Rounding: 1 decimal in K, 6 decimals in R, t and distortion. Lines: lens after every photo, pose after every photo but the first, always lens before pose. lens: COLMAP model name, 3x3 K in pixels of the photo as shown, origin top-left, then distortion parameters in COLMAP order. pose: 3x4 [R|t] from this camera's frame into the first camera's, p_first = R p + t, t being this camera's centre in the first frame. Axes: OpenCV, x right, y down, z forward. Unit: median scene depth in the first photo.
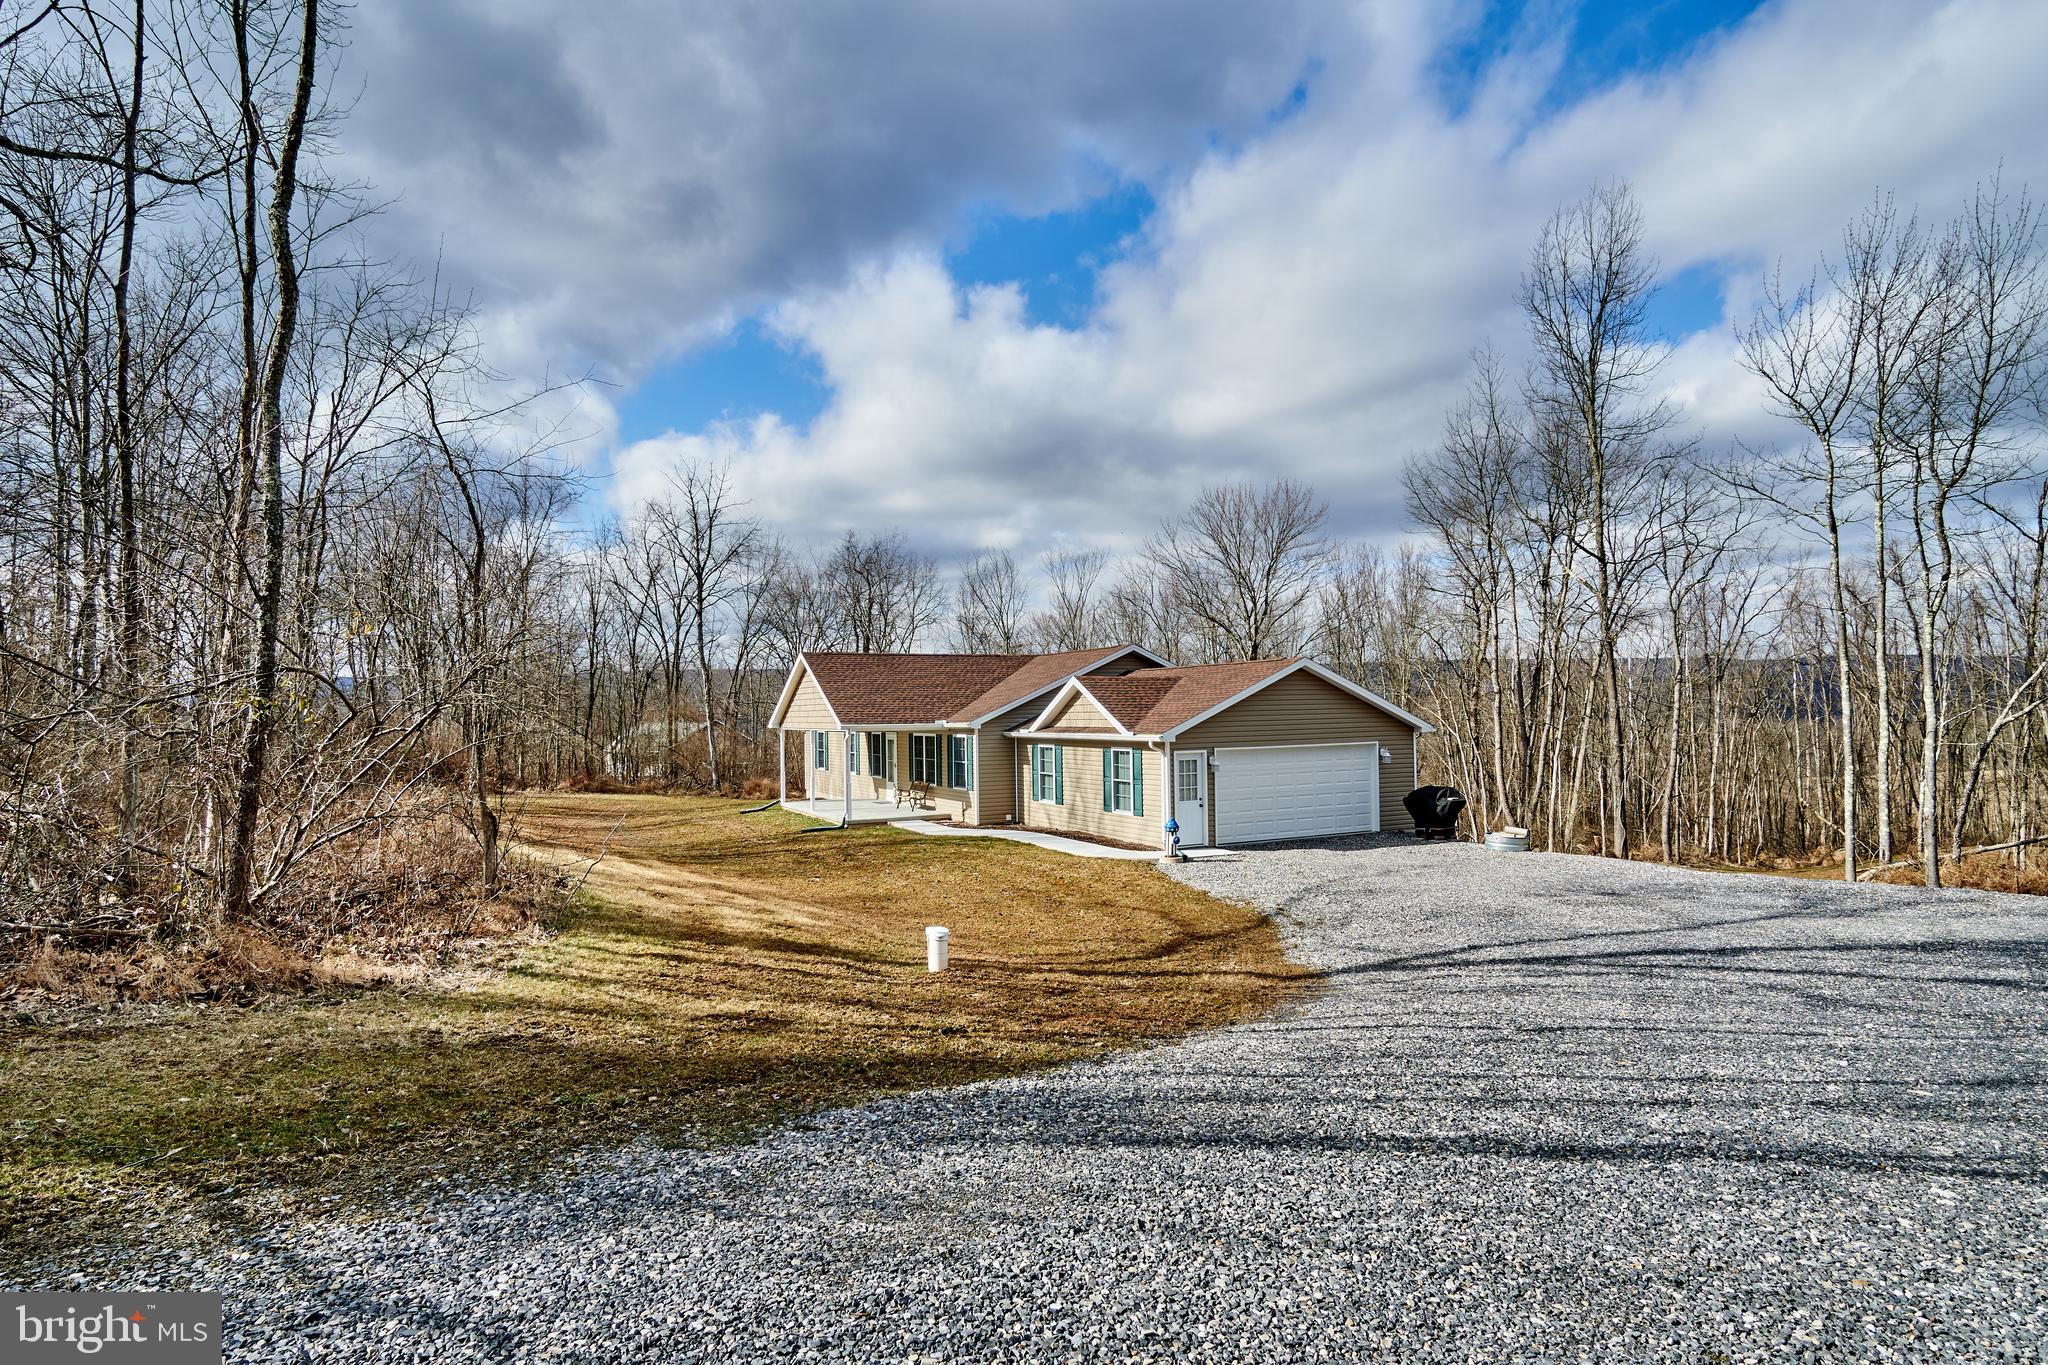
lens RADIAL K [[1094.1, 0, 1024.0], [0, 1094.1, 682.5], [0, 0, 1]] dist [0.000851, 0.000623]
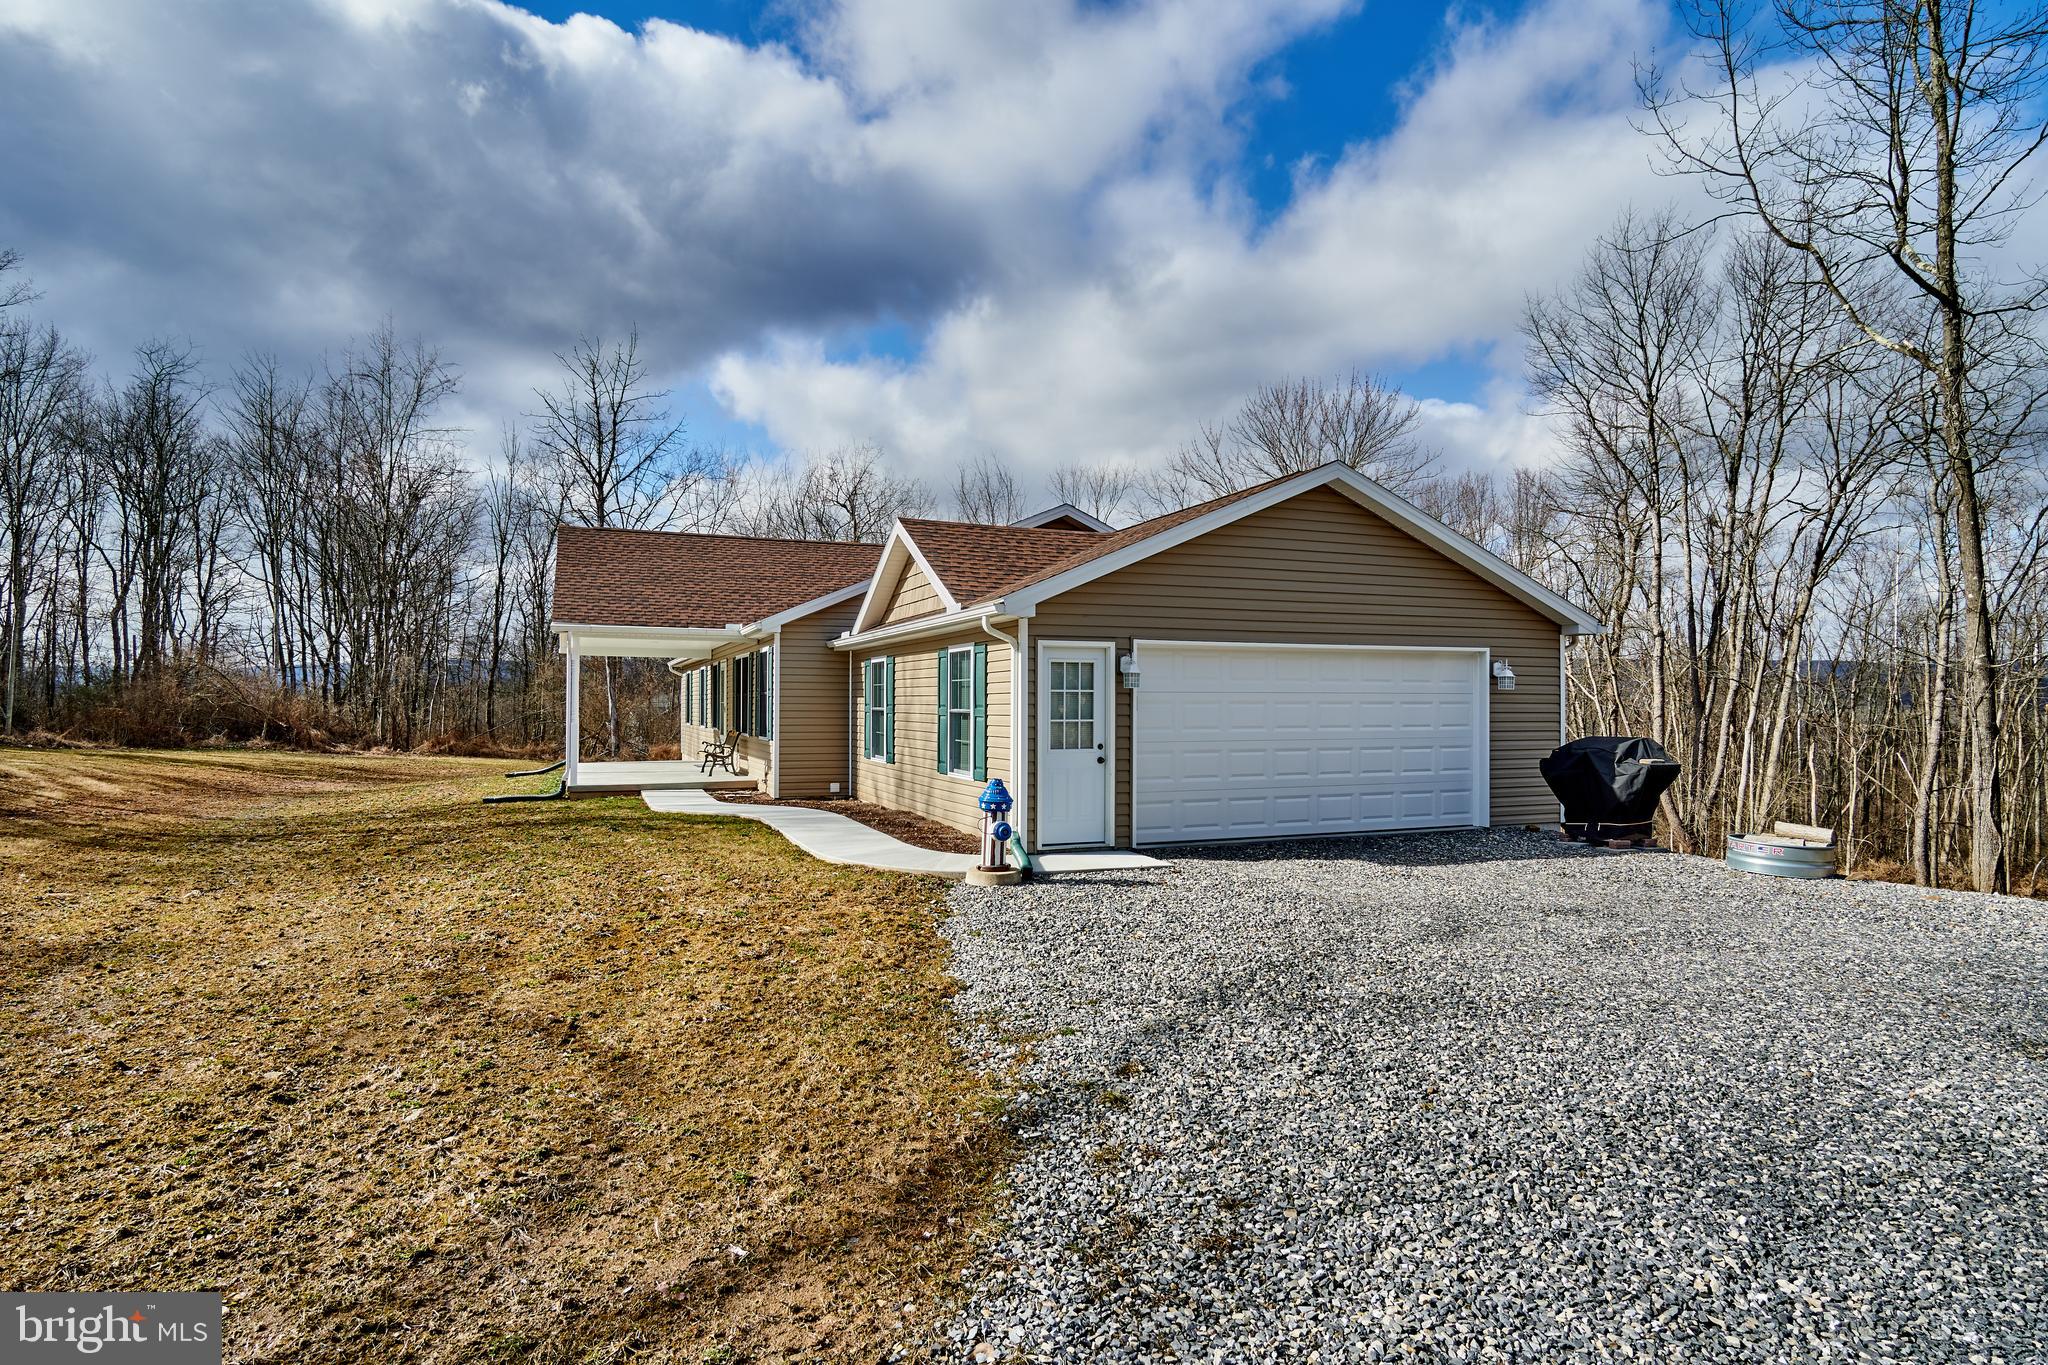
lens RADIAL K [[1094.1, 0, 1024.0], [0, 1094.1, 682.5], [0, 0, 1]] dist [0.000851, 0.000623]
pose [[0.996637, 0.015962, -0.080379, 0.158645], [-0.015300, 0.999844, 0.008844, 0.071935], [0.080508, -0.007584, 0.996725, 0.505137]]
